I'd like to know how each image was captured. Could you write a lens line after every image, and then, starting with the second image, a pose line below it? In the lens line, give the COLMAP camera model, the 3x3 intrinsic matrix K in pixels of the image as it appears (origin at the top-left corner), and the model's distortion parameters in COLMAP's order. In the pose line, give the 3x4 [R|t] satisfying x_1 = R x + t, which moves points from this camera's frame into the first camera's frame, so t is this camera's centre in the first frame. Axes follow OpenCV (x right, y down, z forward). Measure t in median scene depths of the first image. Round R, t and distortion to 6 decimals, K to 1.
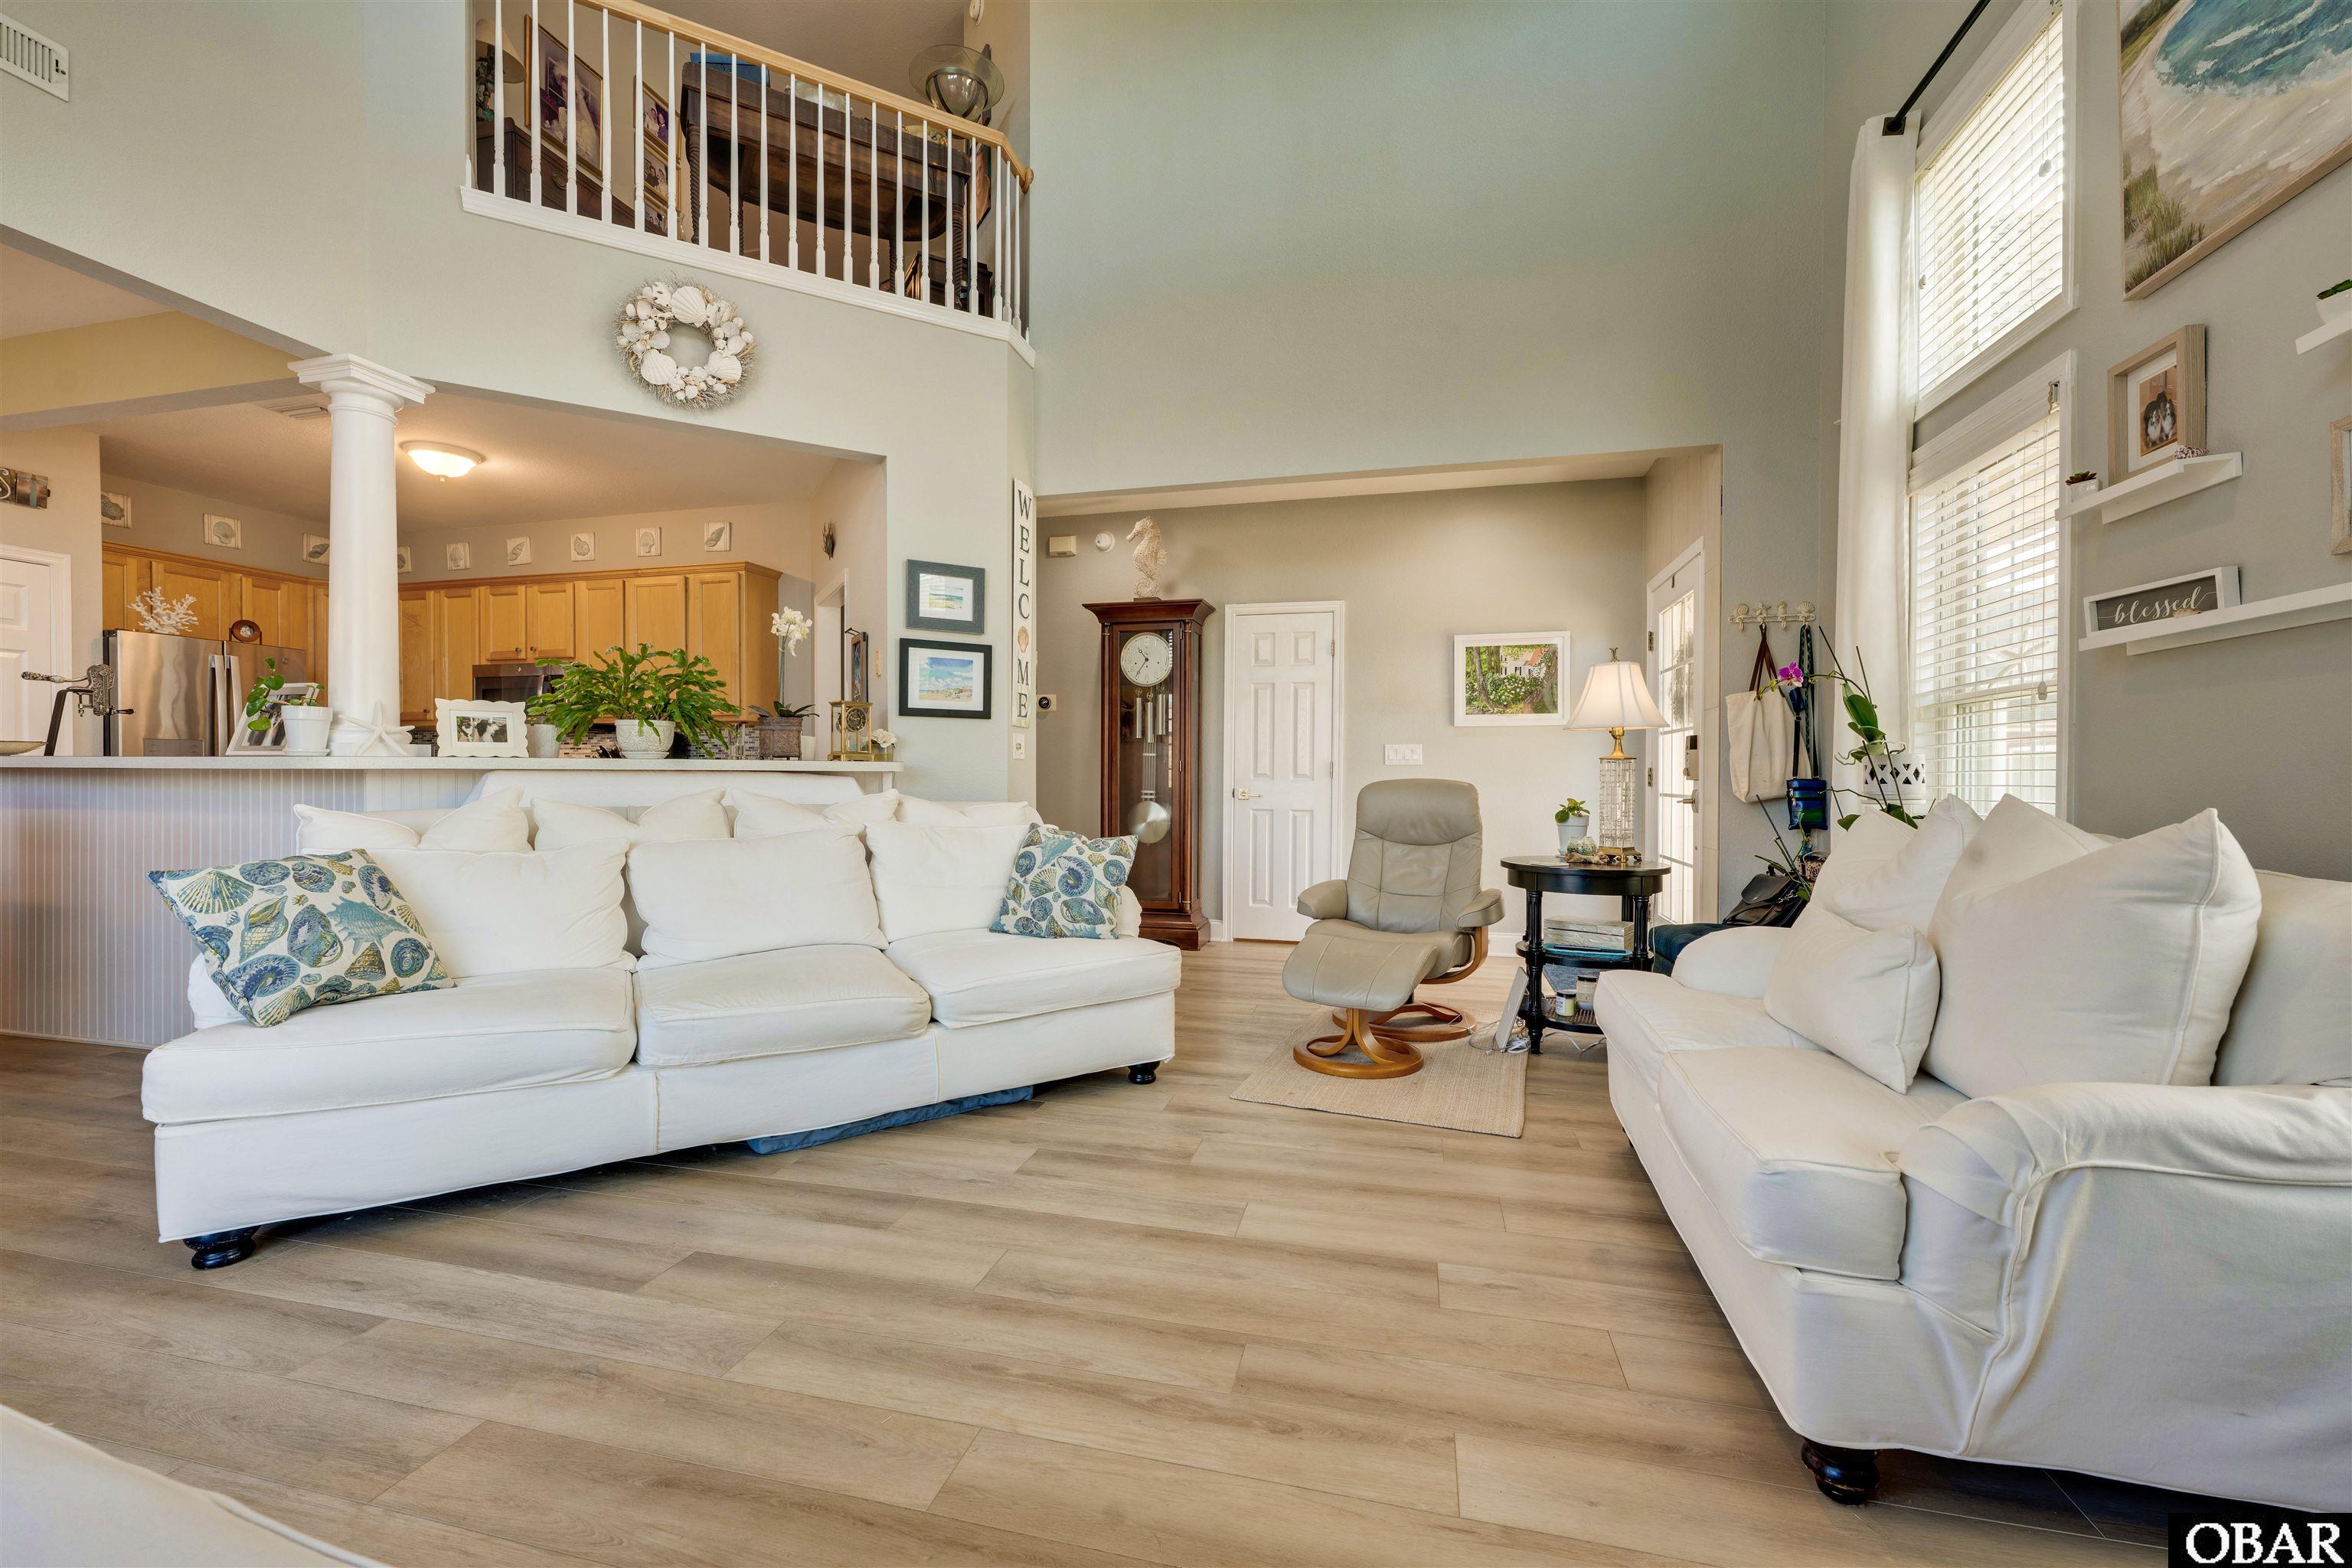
lens RADIAL K [[931.9, 0, 1179.5], [0, 931.9, 780.8], [0, 0, 1]] dist [0.002744, 0.000092]
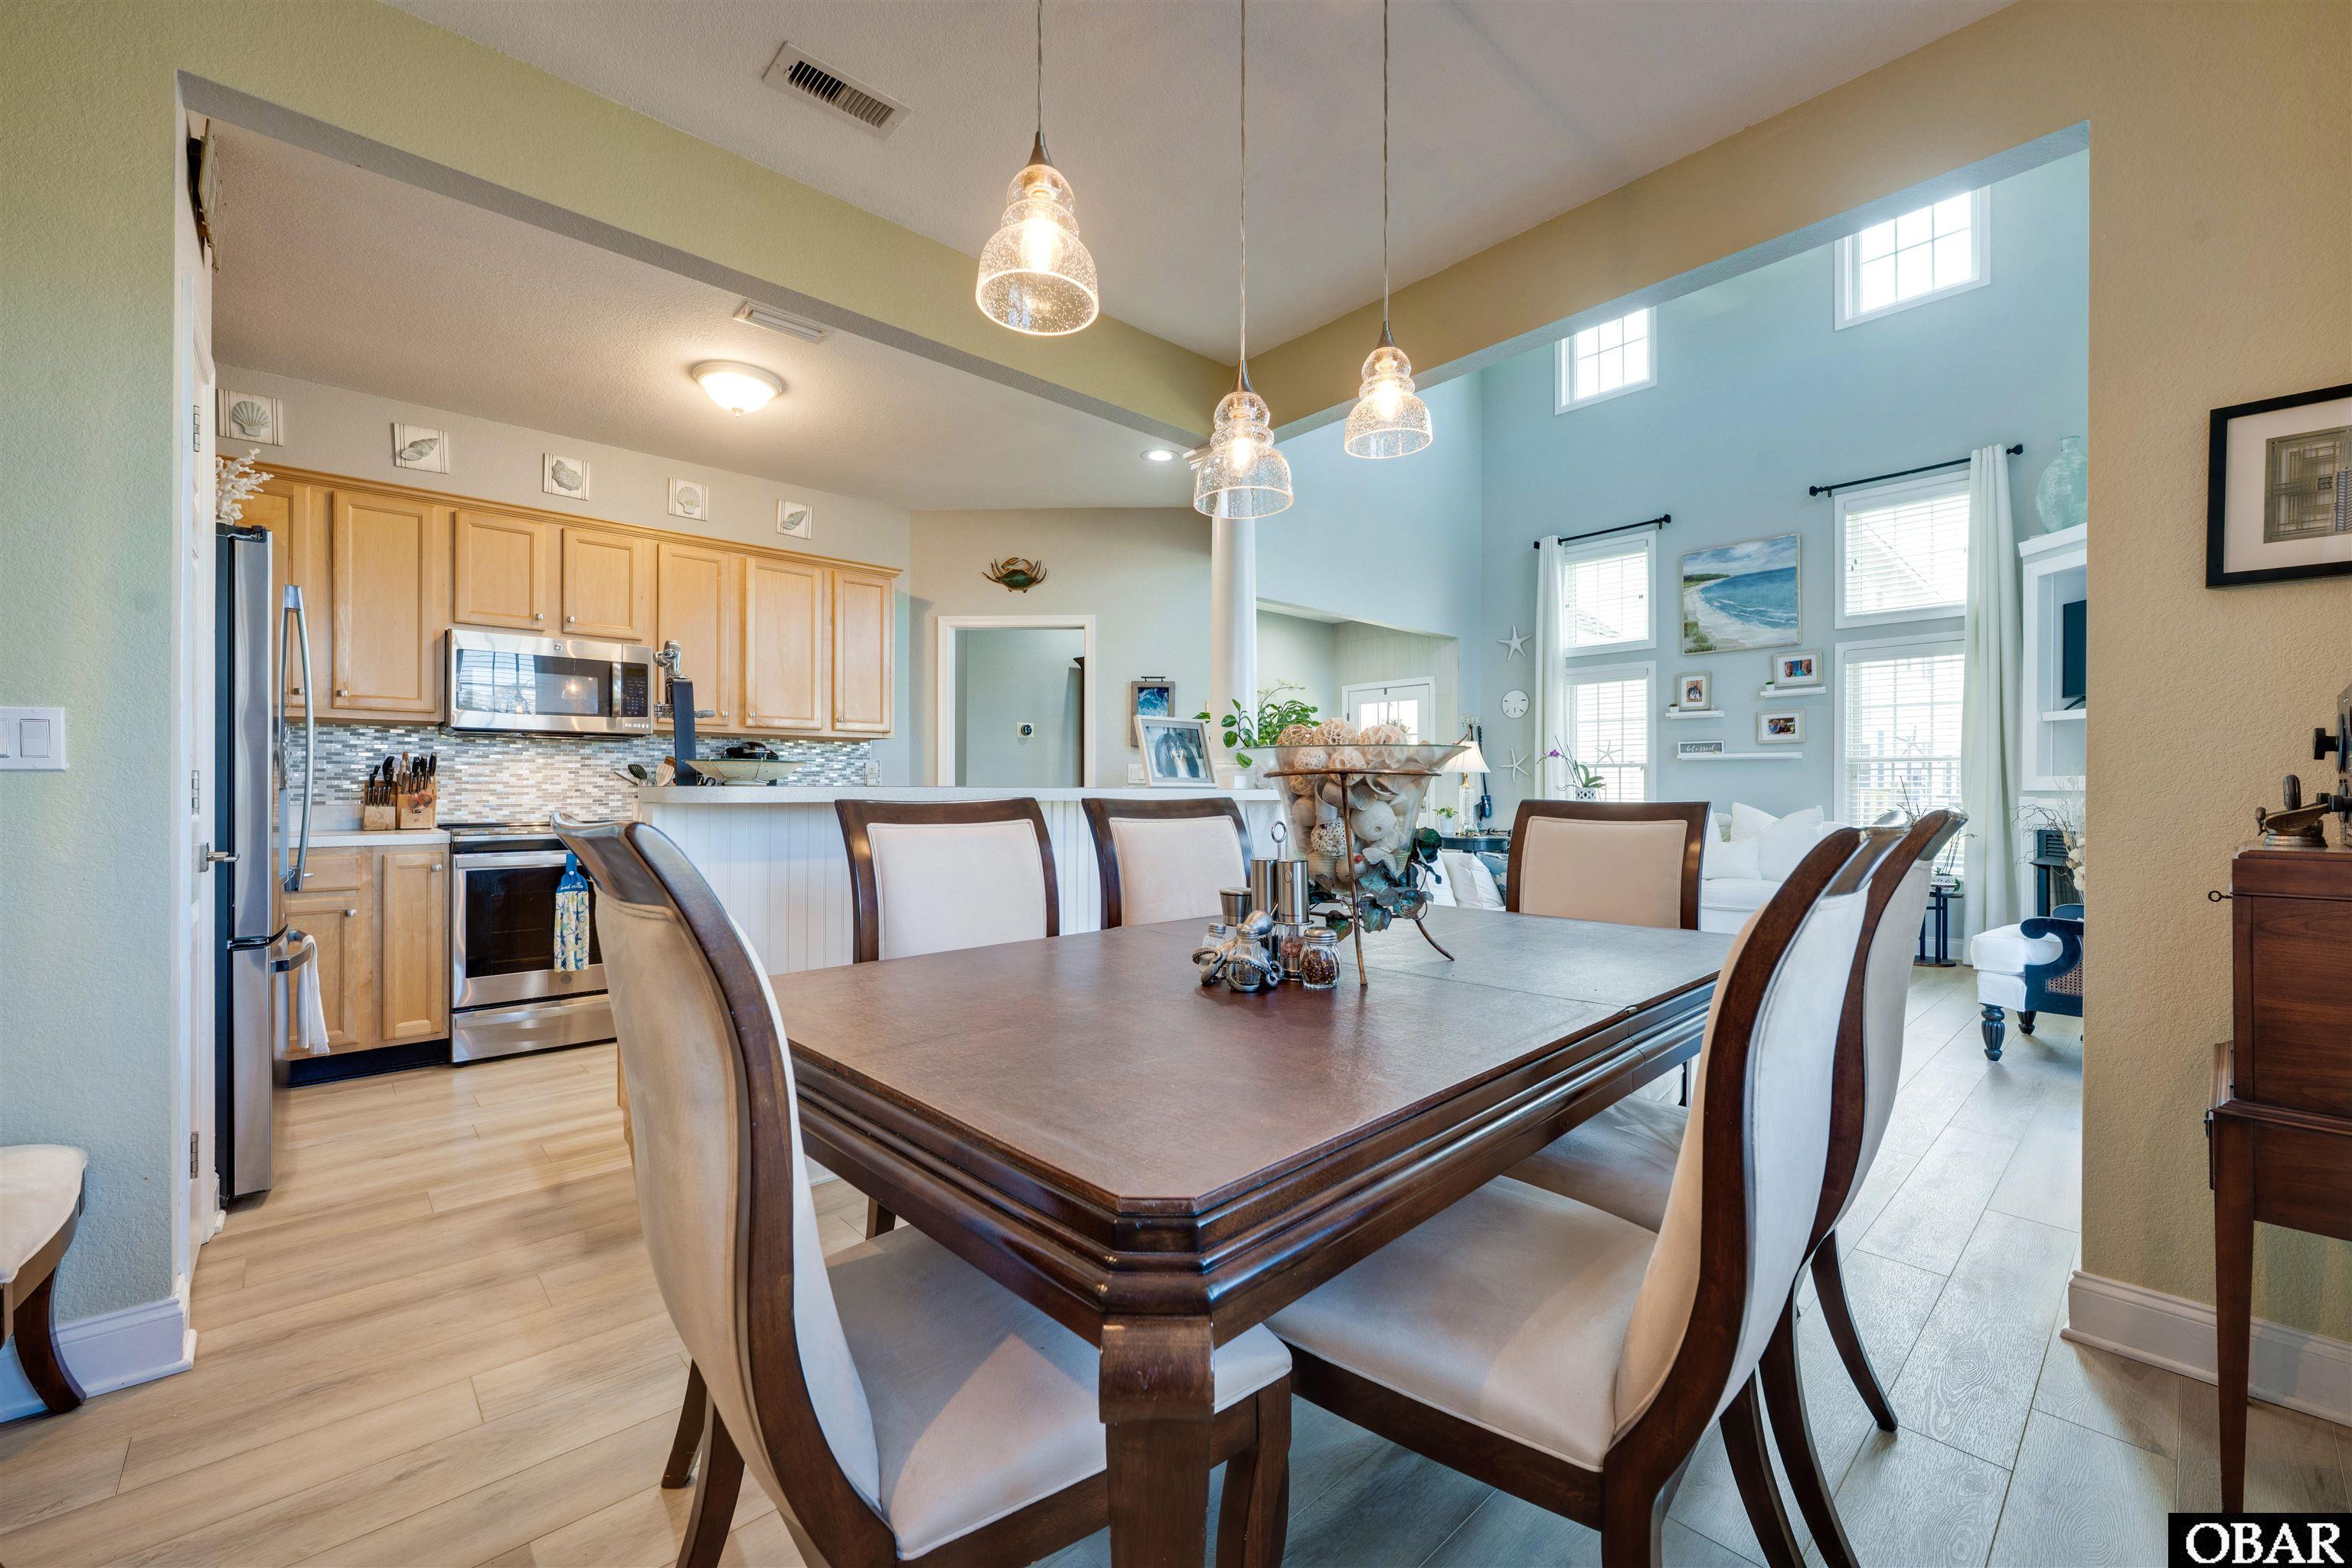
lens RADIAL K [[931.9, 0, 1172.6], [0, 931.9, 788.7], [0, 0, 1]] dist [0.002744, 0.000092]
pose [[0.552491, -0.001645, 0.833517, -2.874874], [0.005708, 0.999982, -0.001810, -0.038885], [-0.833499, 0.005757, 0.552490, 0.697283]]
